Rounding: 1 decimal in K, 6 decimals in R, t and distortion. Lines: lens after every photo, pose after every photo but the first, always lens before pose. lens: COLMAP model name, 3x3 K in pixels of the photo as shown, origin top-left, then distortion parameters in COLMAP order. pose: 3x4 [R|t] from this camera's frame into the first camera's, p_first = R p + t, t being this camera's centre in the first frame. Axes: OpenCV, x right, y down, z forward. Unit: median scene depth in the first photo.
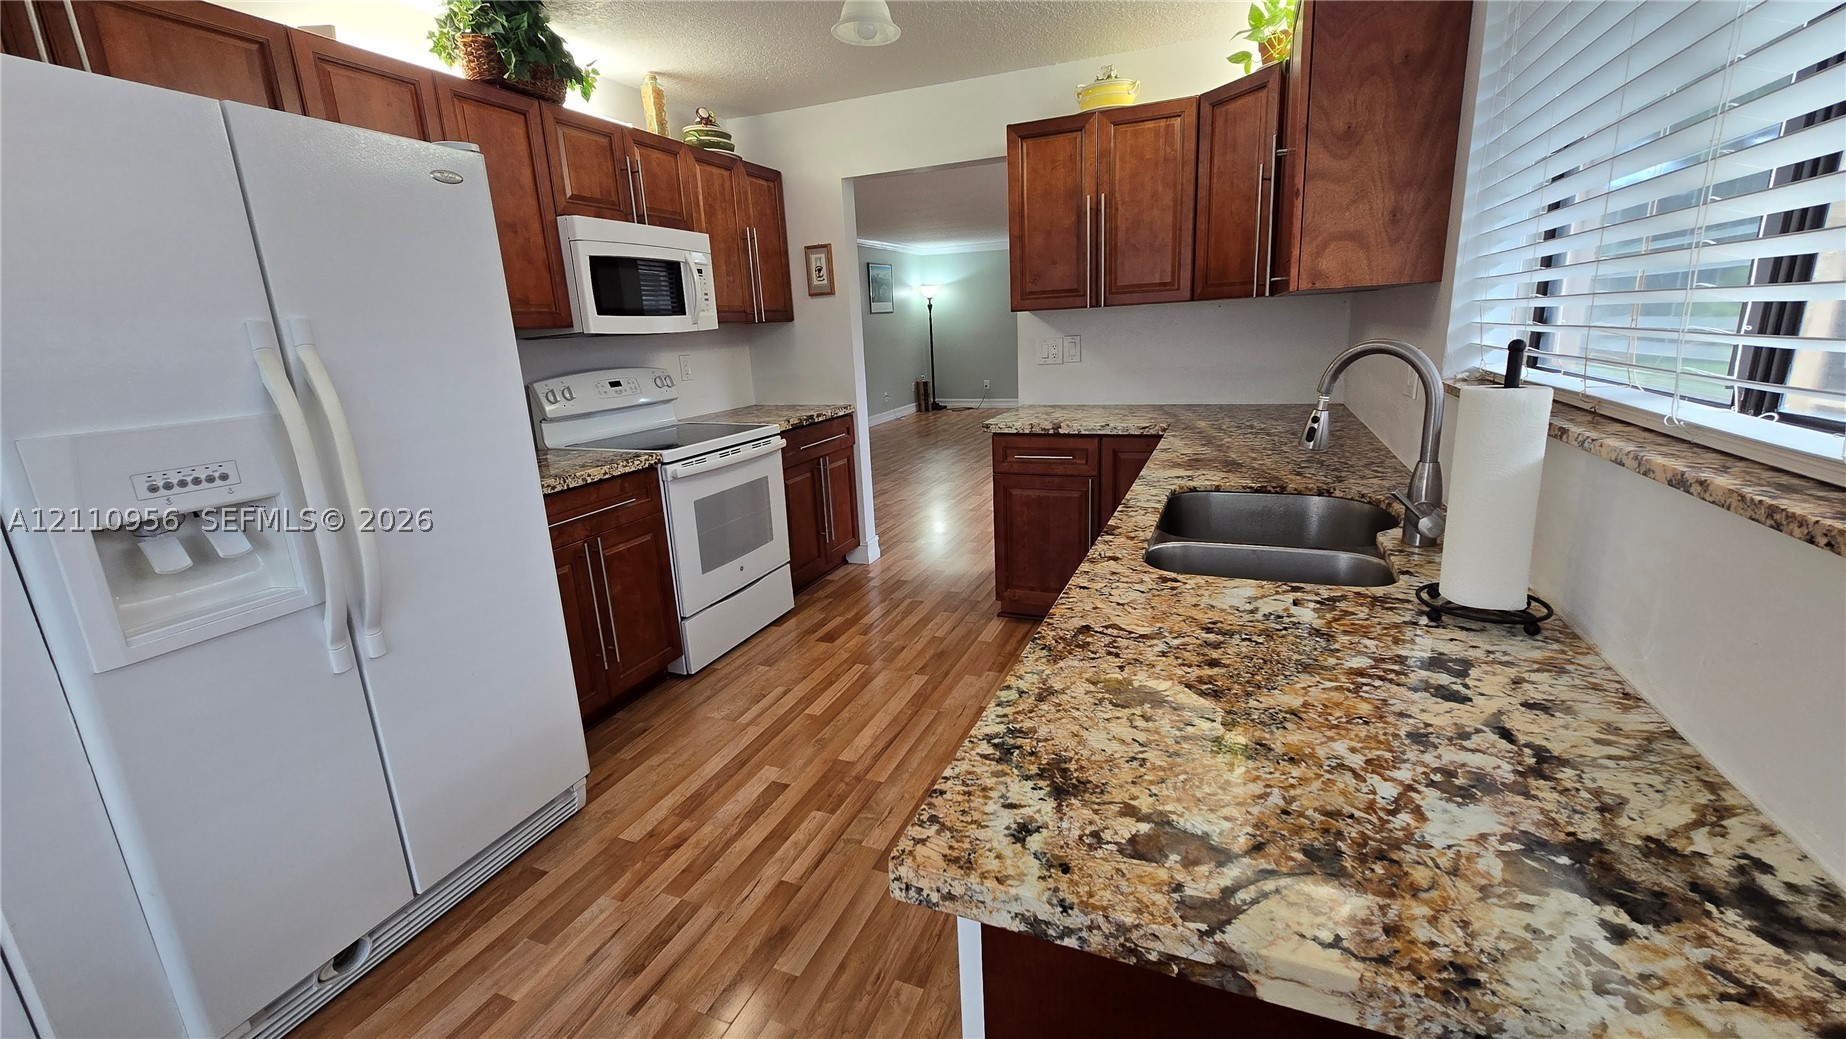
lens RADIAL K [[754.0, 0, 923.0], [0, 754.0, 519.5], [0, 0, 1]] dist [-0.002268, 0.000339]
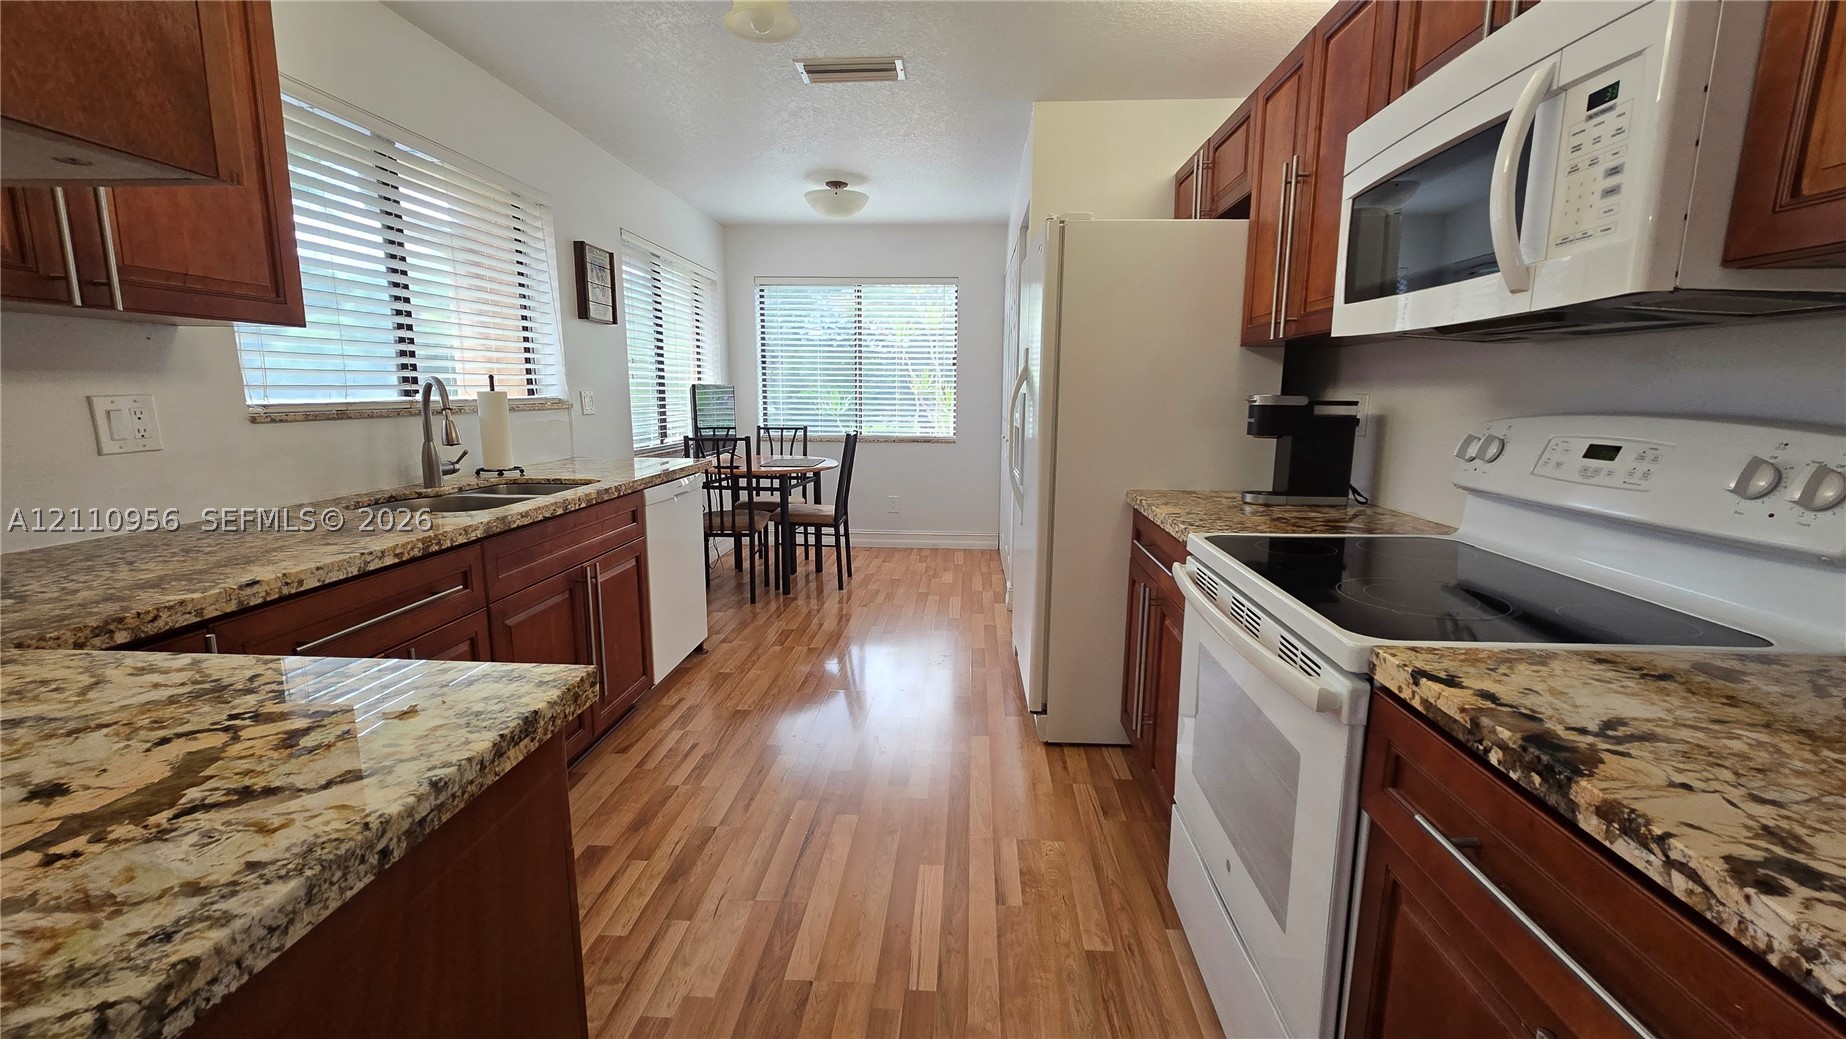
lens RADIAL K [[754.0, 0, 923.0], [0, 754.0, 519.5], [0, 0, 1]] dist [-0.002268, 0.000339]
pose [[-0.947680, 0.090930, -0.305998, 0.045789], [-0.043772, 0.912504, 0.406720, -0.291906], [0.316208, 0.398834, -0.860781, 1.242292]]
